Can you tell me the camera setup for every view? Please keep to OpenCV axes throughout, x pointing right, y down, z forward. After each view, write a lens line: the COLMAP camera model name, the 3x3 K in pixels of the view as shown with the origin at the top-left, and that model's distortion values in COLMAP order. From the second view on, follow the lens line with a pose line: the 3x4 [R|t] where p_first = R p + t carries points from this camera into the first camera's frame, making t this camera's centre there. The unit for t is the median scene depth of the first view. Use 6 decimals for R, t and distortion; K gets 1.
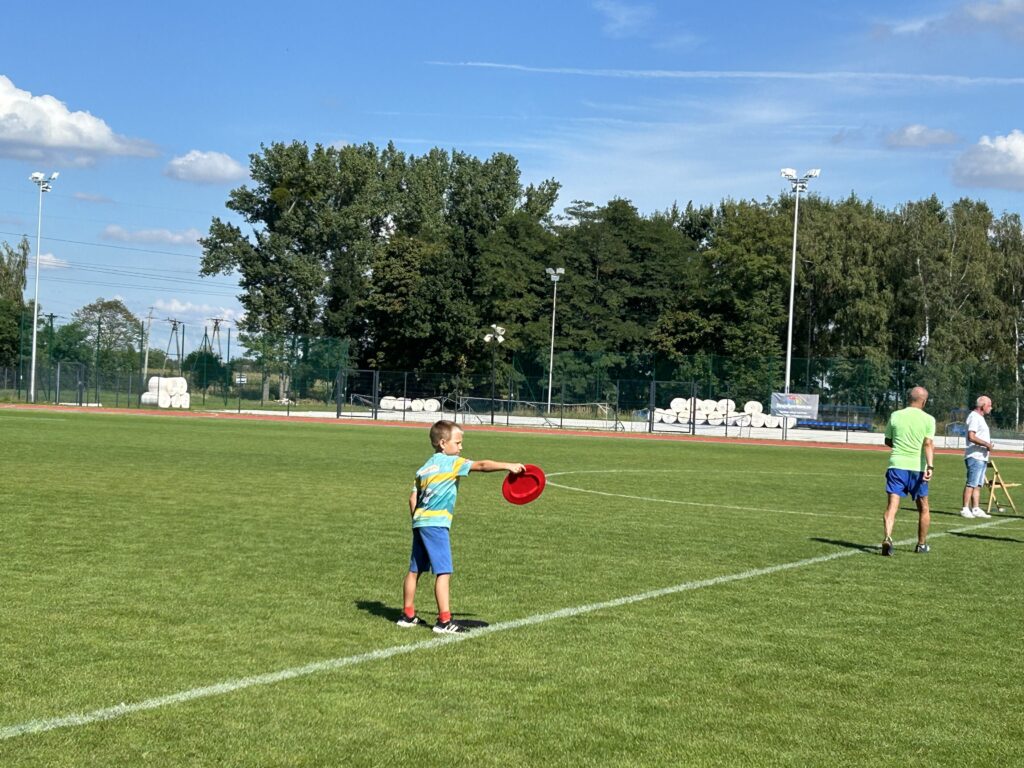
lens RADIAL K [[2037.8, 0, 535.1], [0, 2037.8, 384.7], [0, 0, 1]] dist [0.229228, -0.953501]
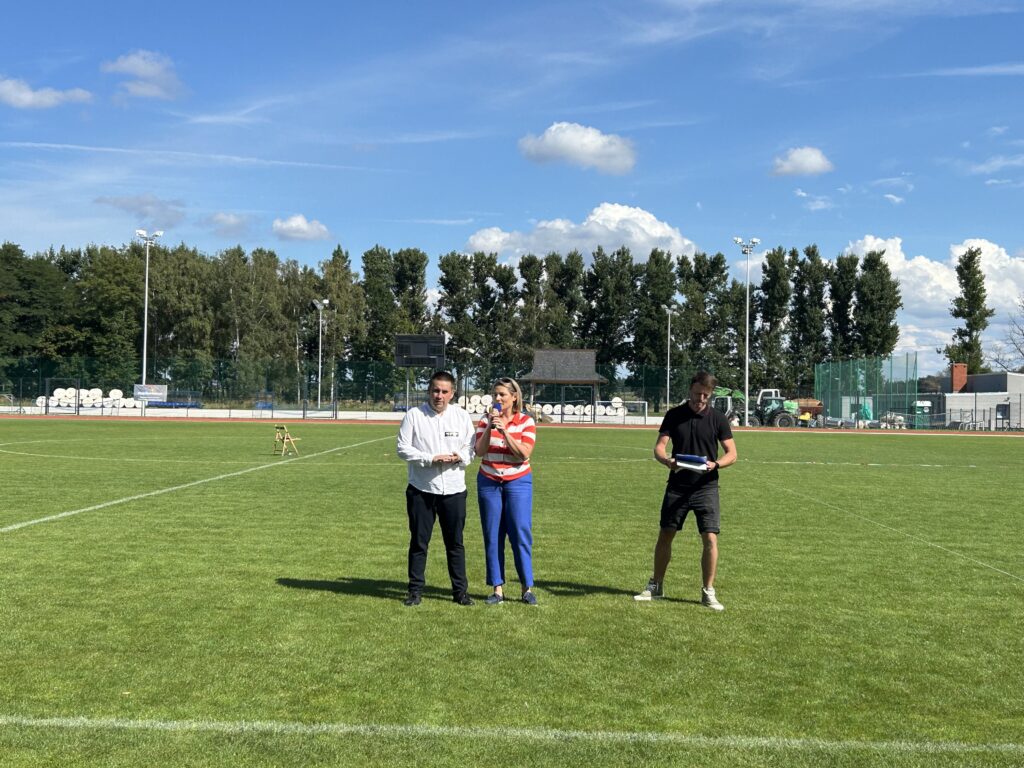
lens RADIAL K [[1509.7, 0, 485.9], [0, 1509.7, 369.1], [0, 0, 1]] dist [0.276590, -0.994298]
pose [[0.938068, -0.020230, 0.345861, -0.019607], [0.020671, 0.999783, 0.002415, -0.003348], [-0.345835, 0.004884, 0.938283, -0.085081]]
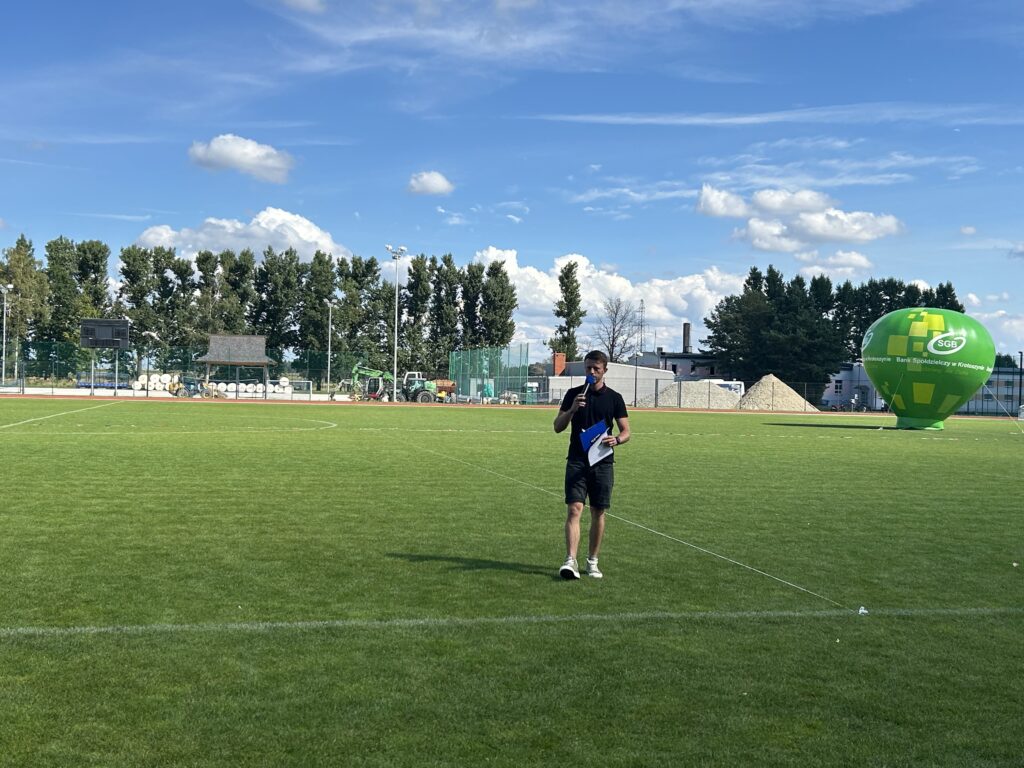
lens RADIAL K [[1294.6, 0, 521.5], [0, 1294.6, 392.1], [0, 0, 1]] dist [0.259708, -0.779652]
pose [[0.812433, -0.023557, 0.582579, -0.029447], [0.004057, 0.999388, 0.034752, -0.003277], [-0.583041, -0.025870, 0.812031, -0.098153]]
